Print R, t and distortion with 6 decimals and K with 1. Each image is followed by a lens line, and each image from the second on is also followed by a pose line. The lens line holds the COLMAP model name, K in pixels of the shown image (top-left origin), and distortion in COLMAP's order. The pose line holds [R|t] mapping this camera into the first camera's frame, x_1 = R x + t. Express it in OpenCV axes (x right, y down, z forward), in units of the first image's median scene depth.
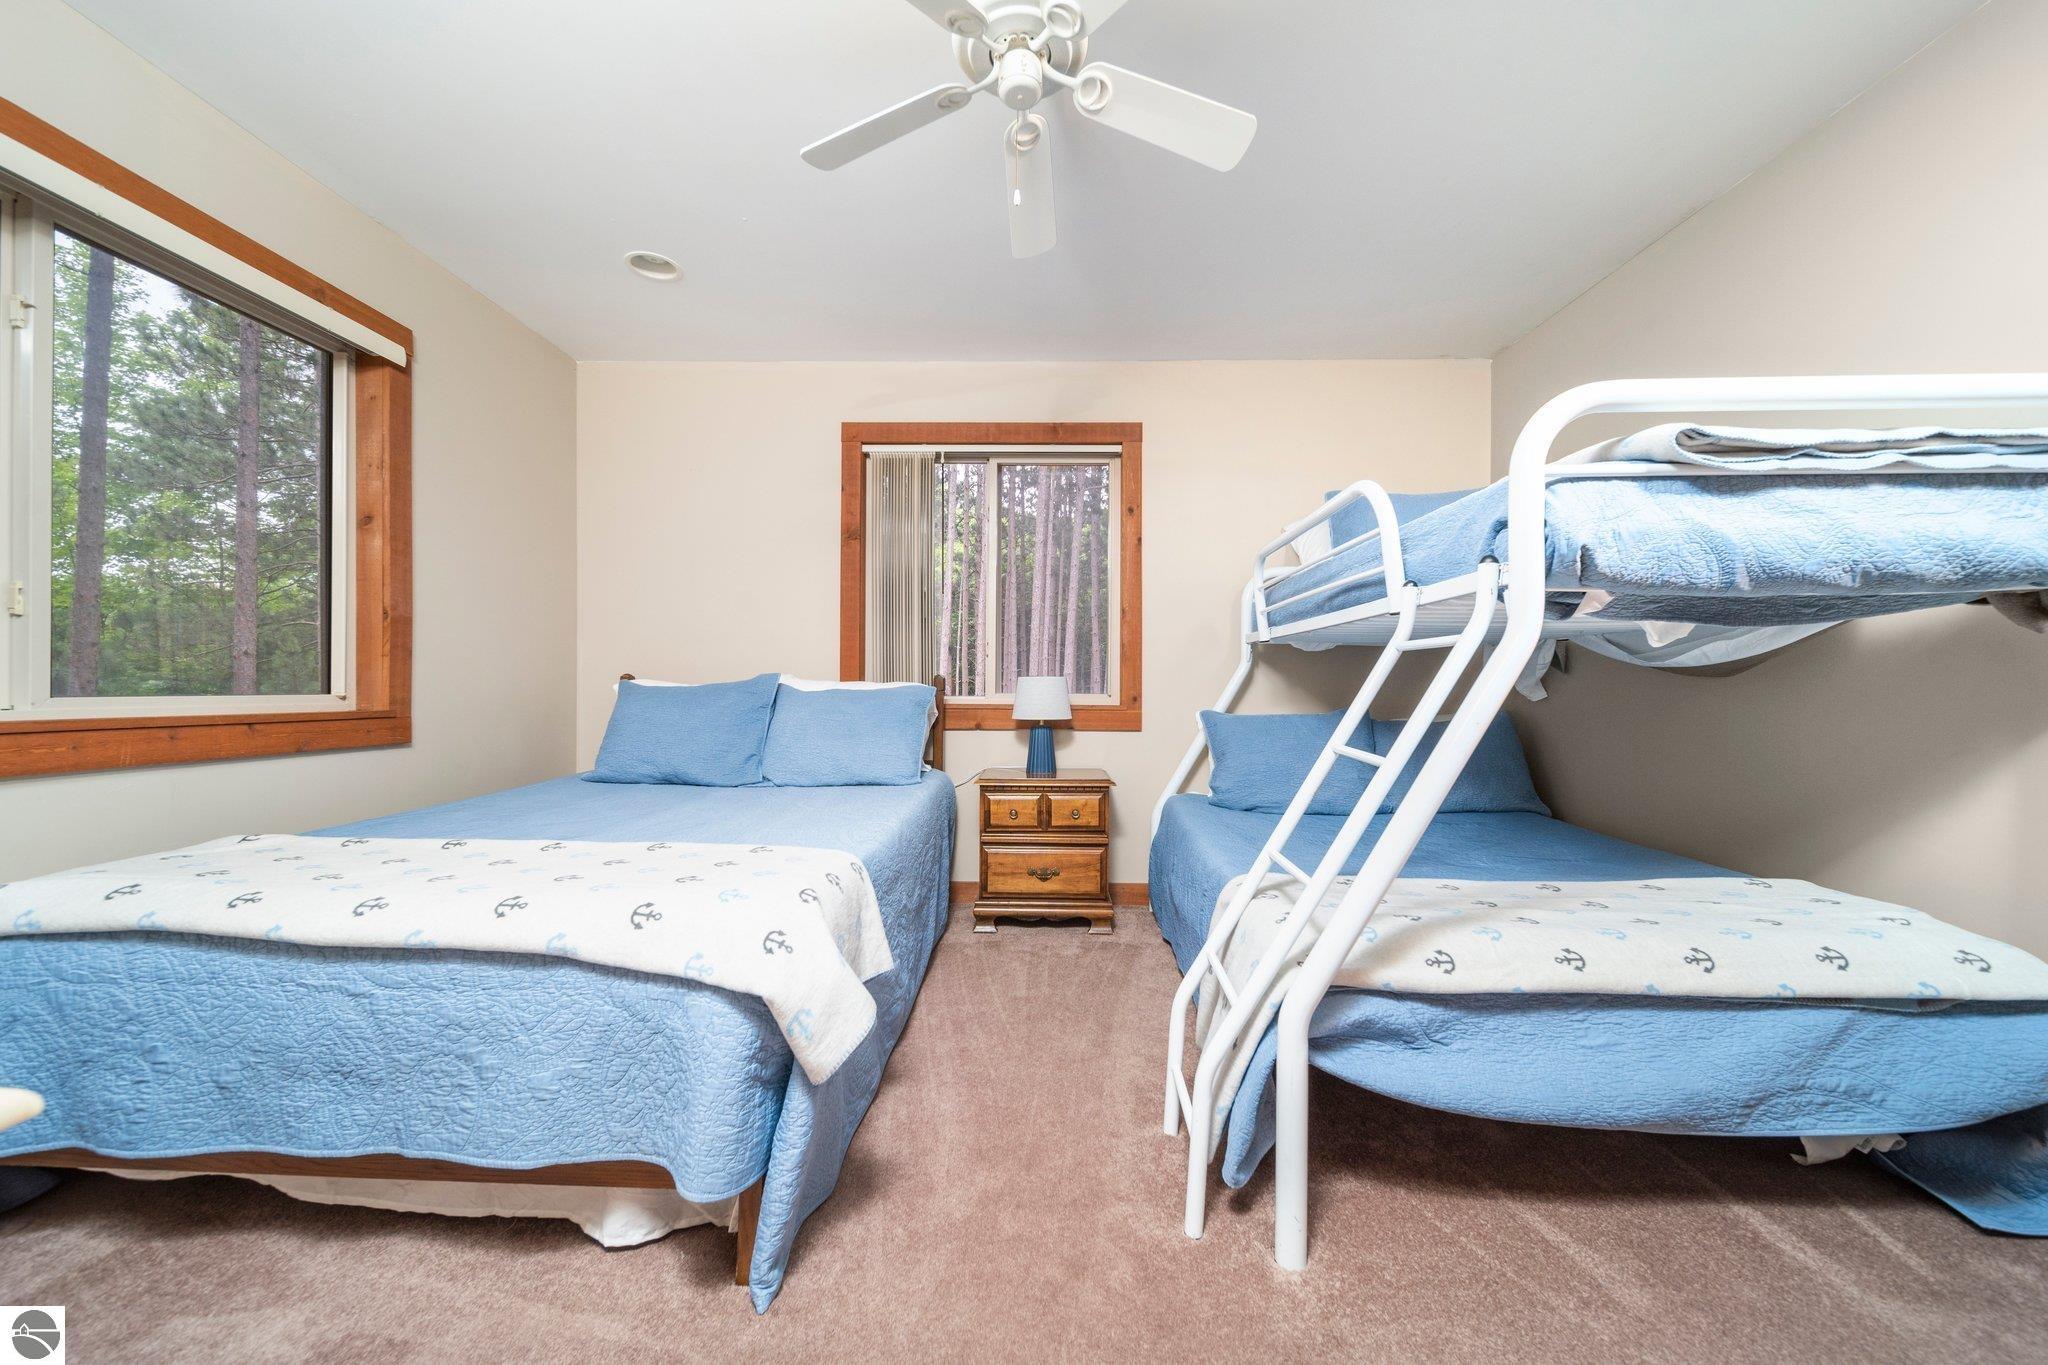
lens RADIAL K [[722.0, 0, 1027.1], [0, 722.0, 685.7], [0, 0, 1]] dist [-0.001307, 0.000068]
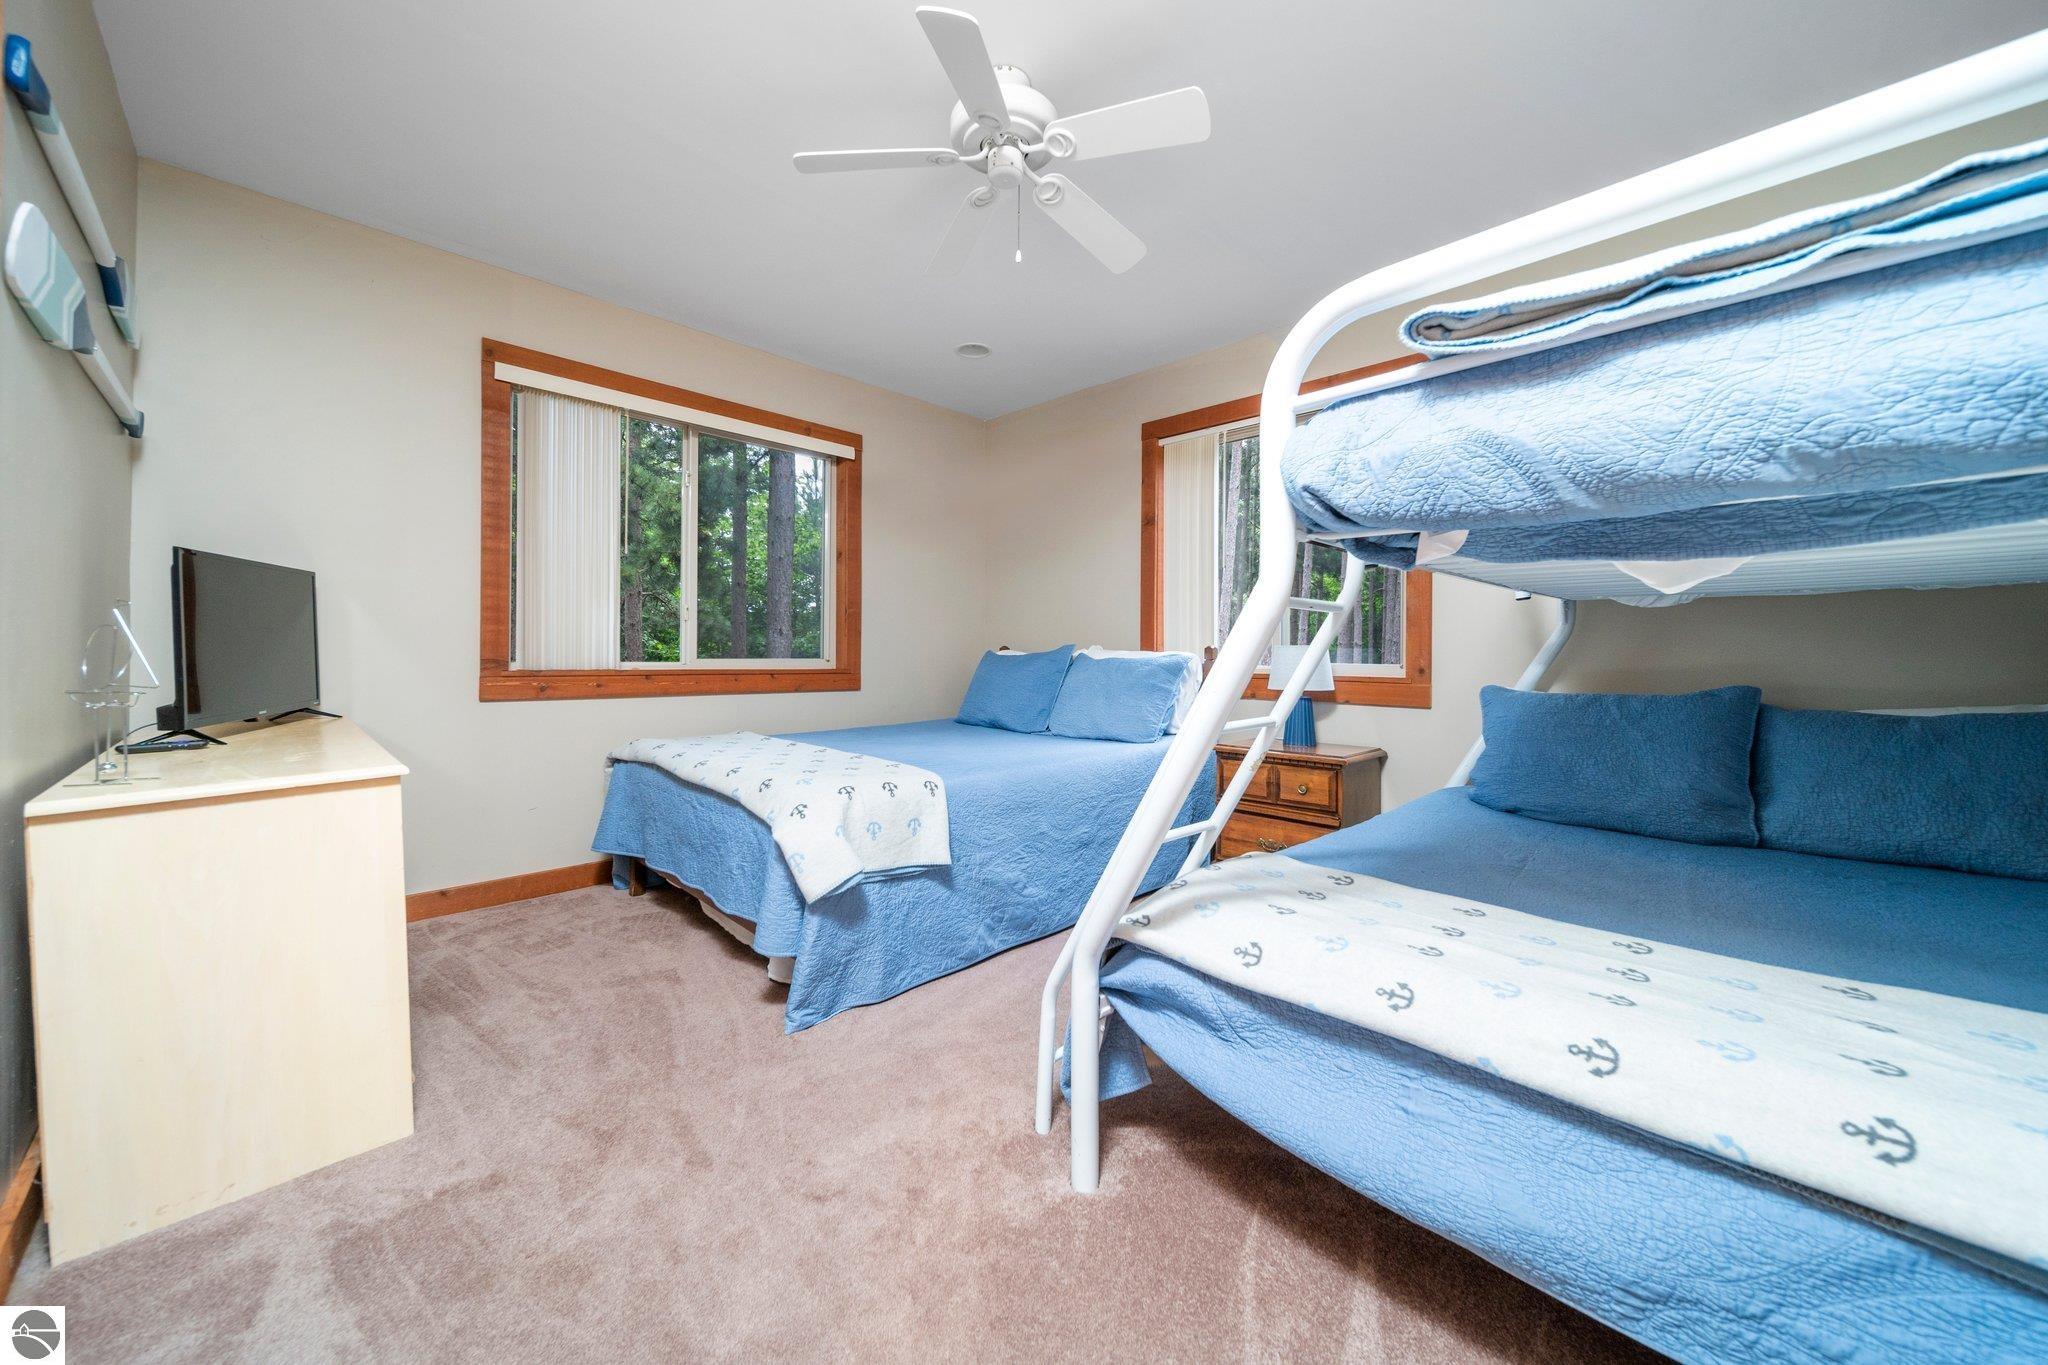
lens RADIAL K [[722.0, 0, 1048.4], [0, 722.0, 651.7], [0, 0, 1]] dist [-0.001307, 0.000068]
pose [[0.741745, -0.001413, -0.670680, 0.576821], [-0.003743, 0.999973, -0.006246, 0.003510], [0.670671, 0.007144, 0.741720, 0.085546]]
